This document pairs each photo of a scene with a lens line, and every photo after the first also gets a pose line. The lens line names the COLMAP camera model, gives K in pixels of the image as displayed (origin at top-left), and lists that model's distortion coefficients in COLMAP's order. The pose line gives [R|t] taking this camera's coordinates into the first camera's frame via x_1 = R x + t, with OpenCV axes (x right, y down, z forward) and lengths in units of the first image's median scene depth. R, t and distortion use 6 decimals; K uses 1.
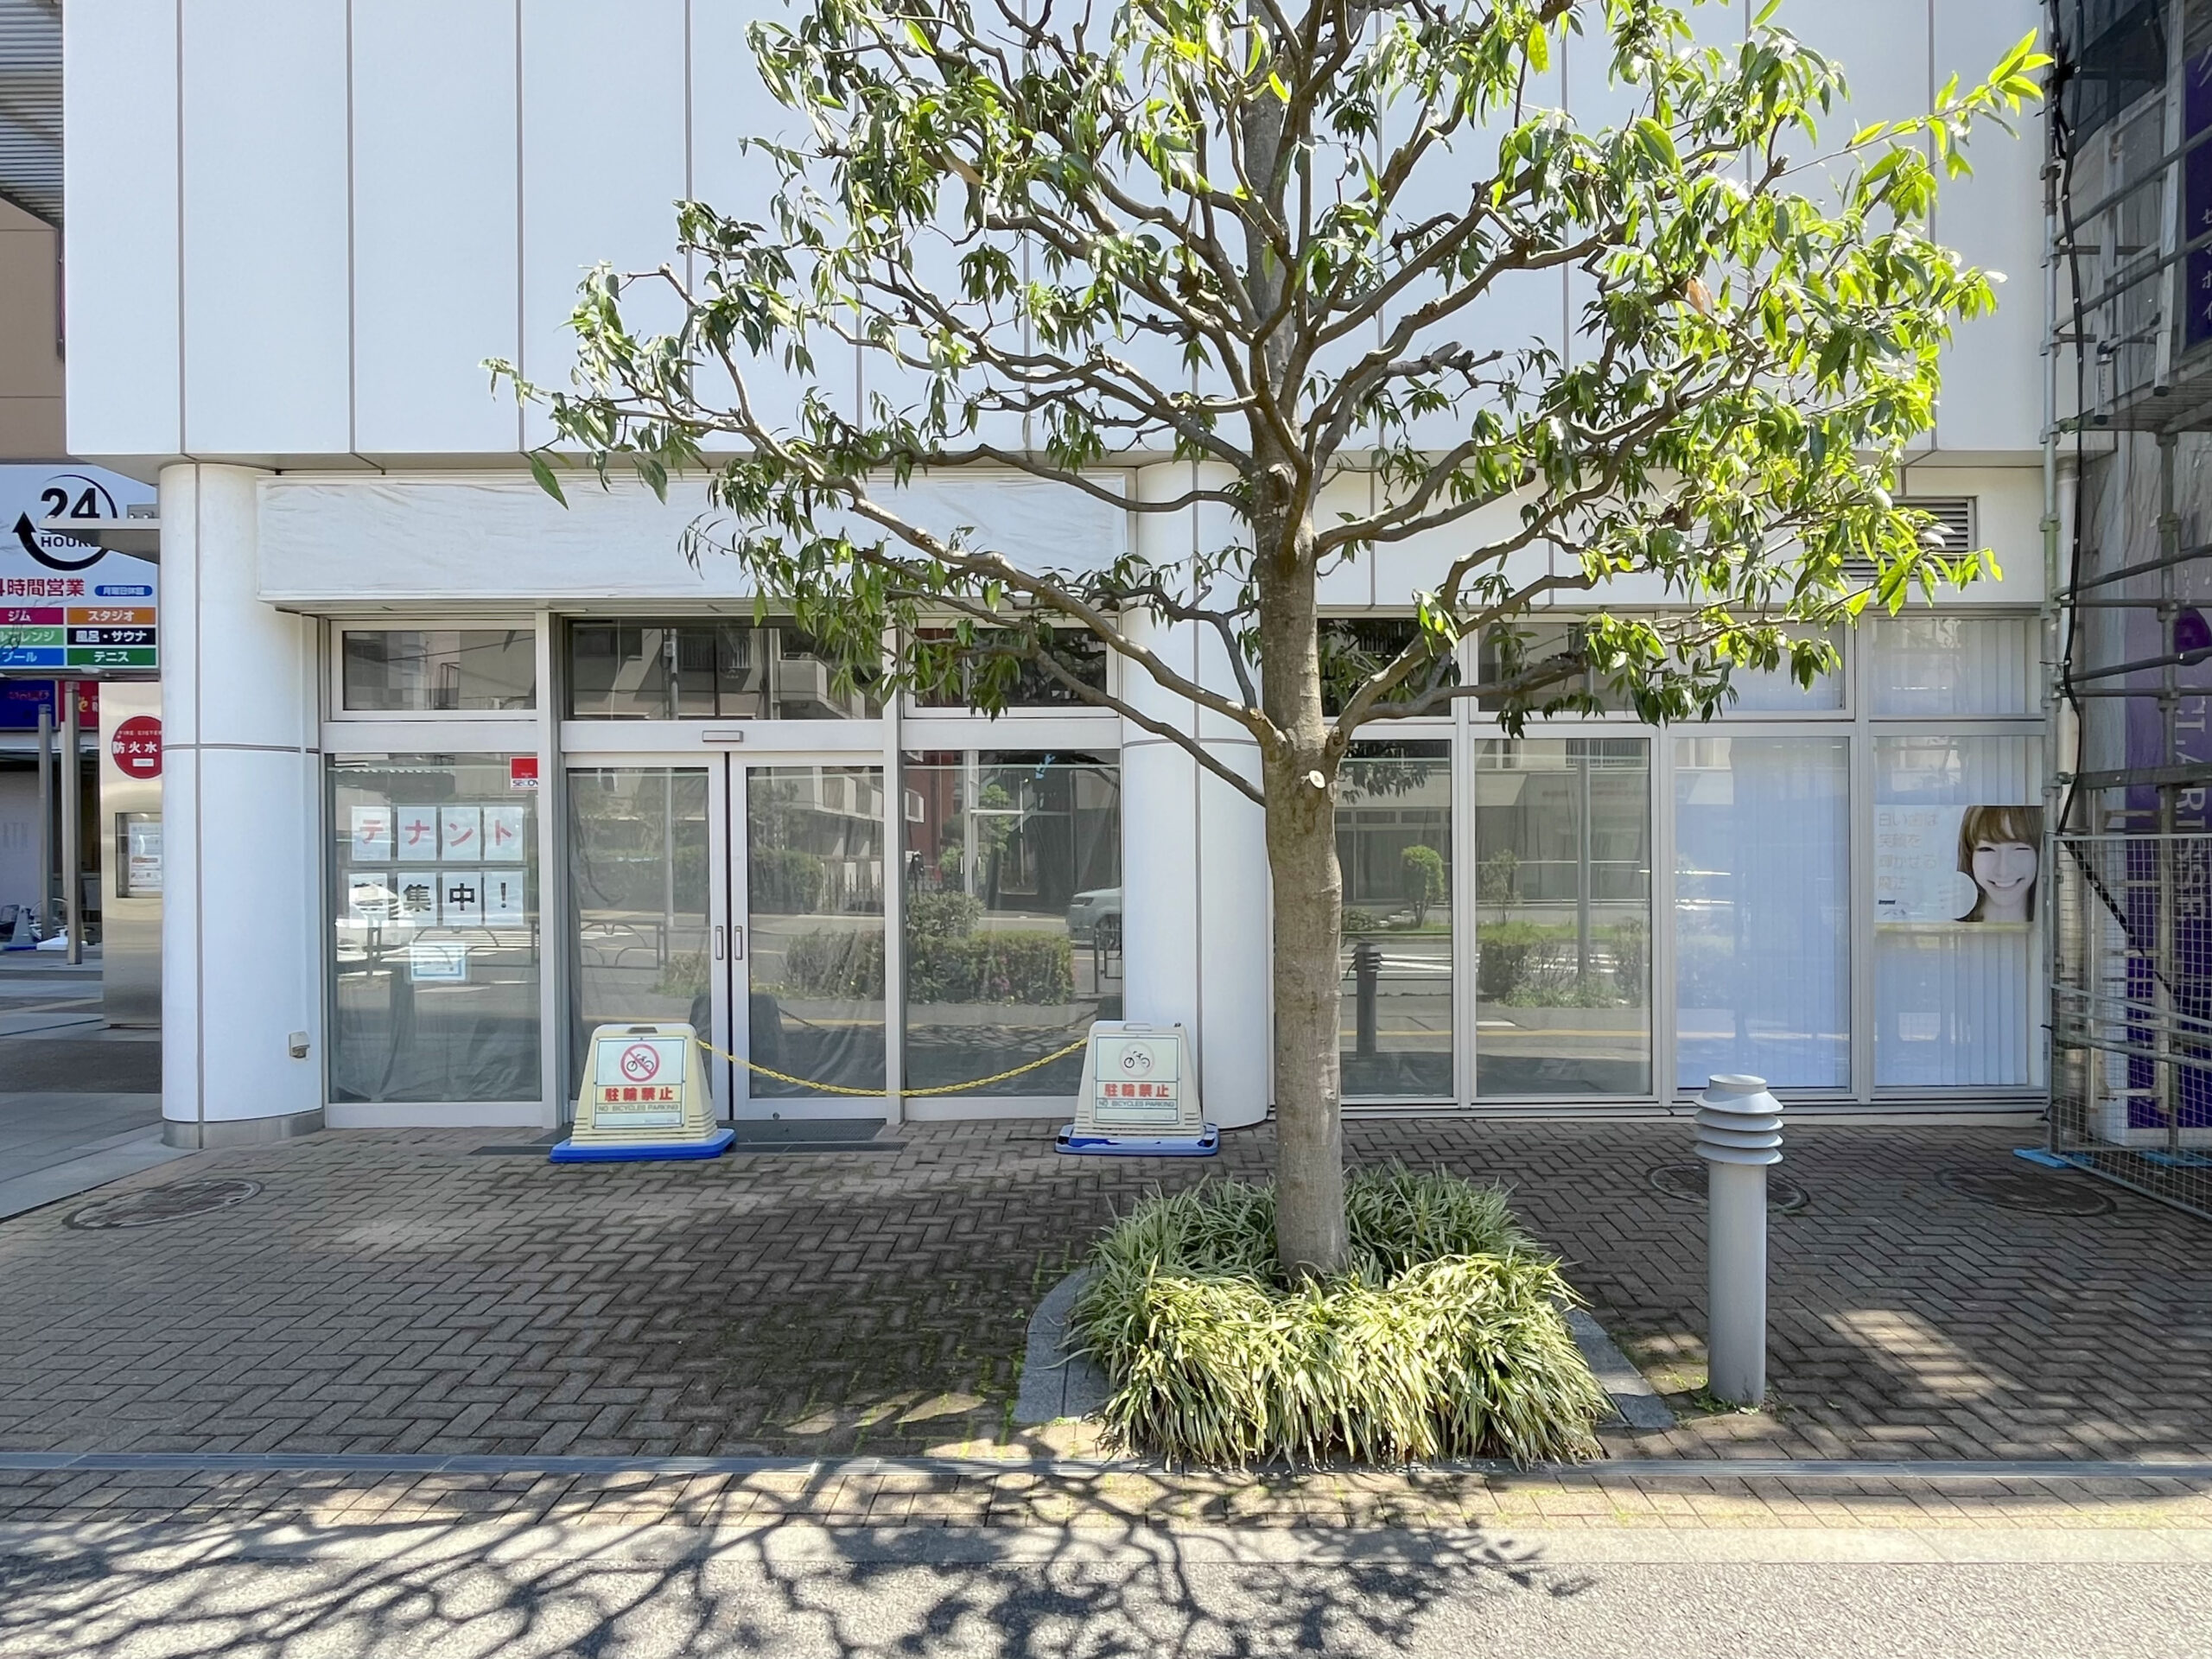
lens RADIAL K [[1190.3, 0, 1172.0], [0, 1190.3, 866.7], [0, 0, 1]] dist [0.001947, -0.000108]
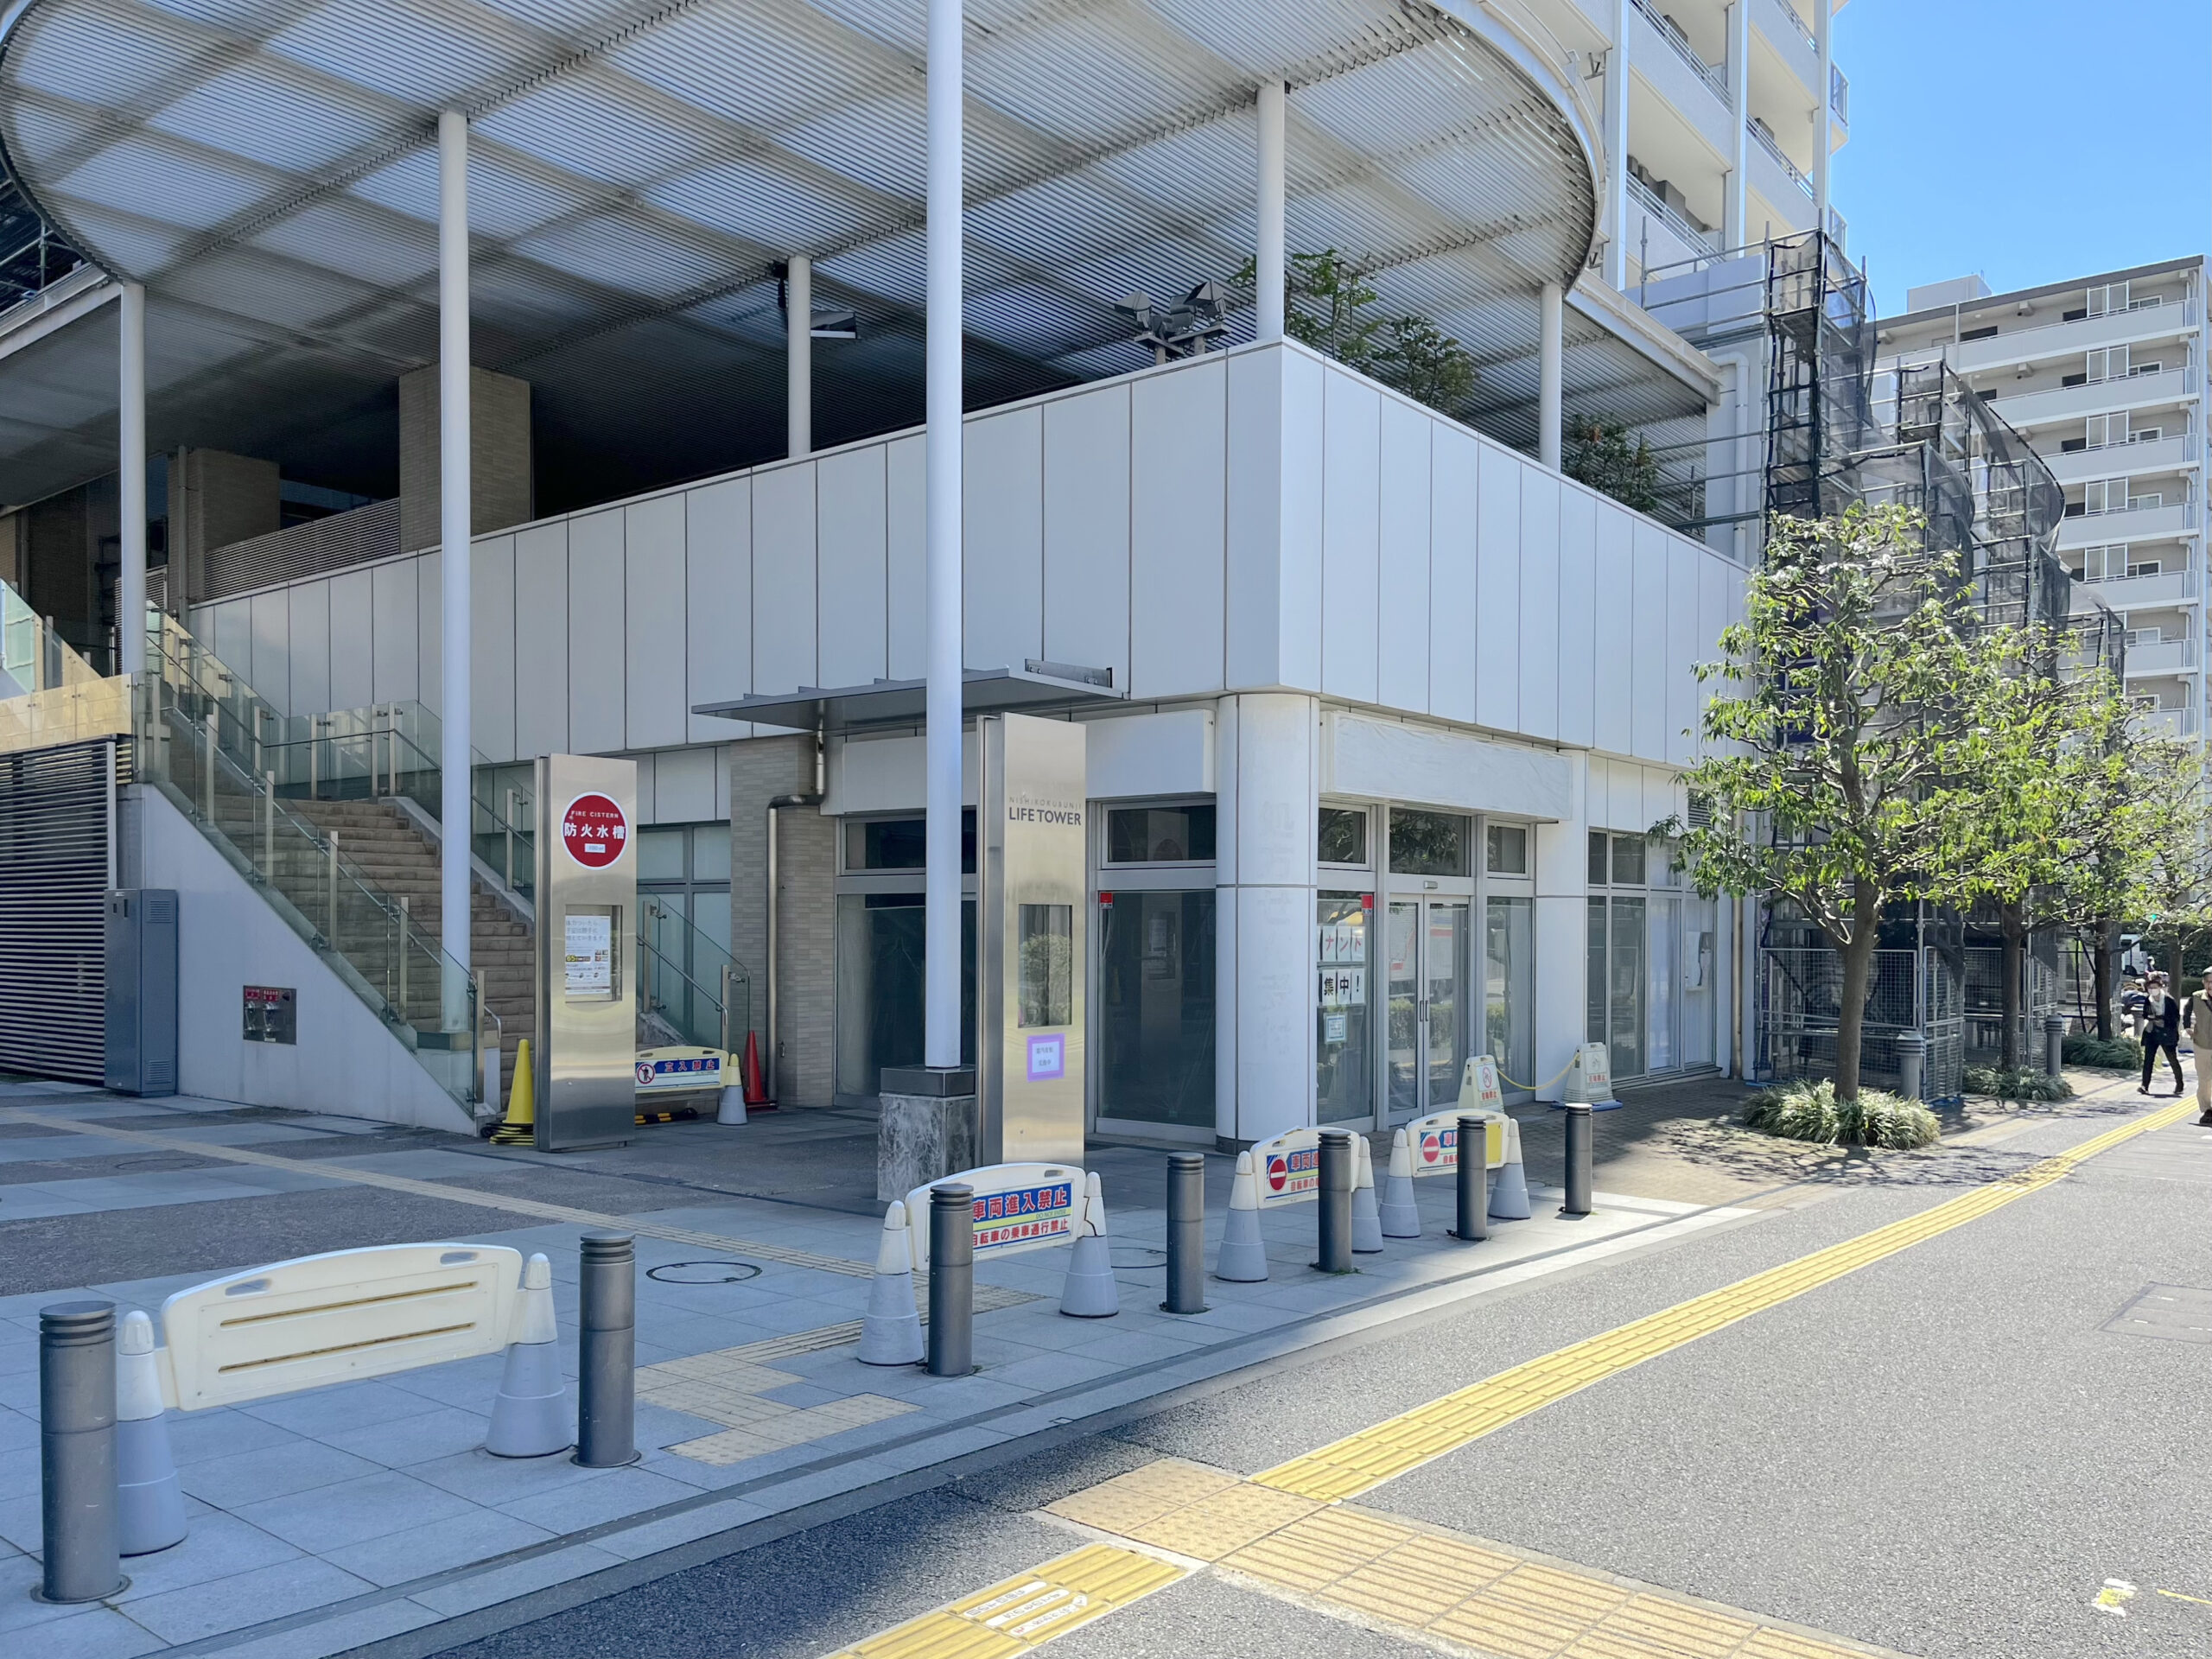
lens RADIAL K [[1712.9, 0, 1115.3], [0, 1712.9, 937.4], [0, 0, 1]] dist [0.013156, -0.017400]
pose [[0.629298, 0.001744, 0.777162, -4.629237], [-0.003152, 0.999995, 0.000309, -0.067050], [-0.777158, -0.002644, 0.629301, -0.269048]]
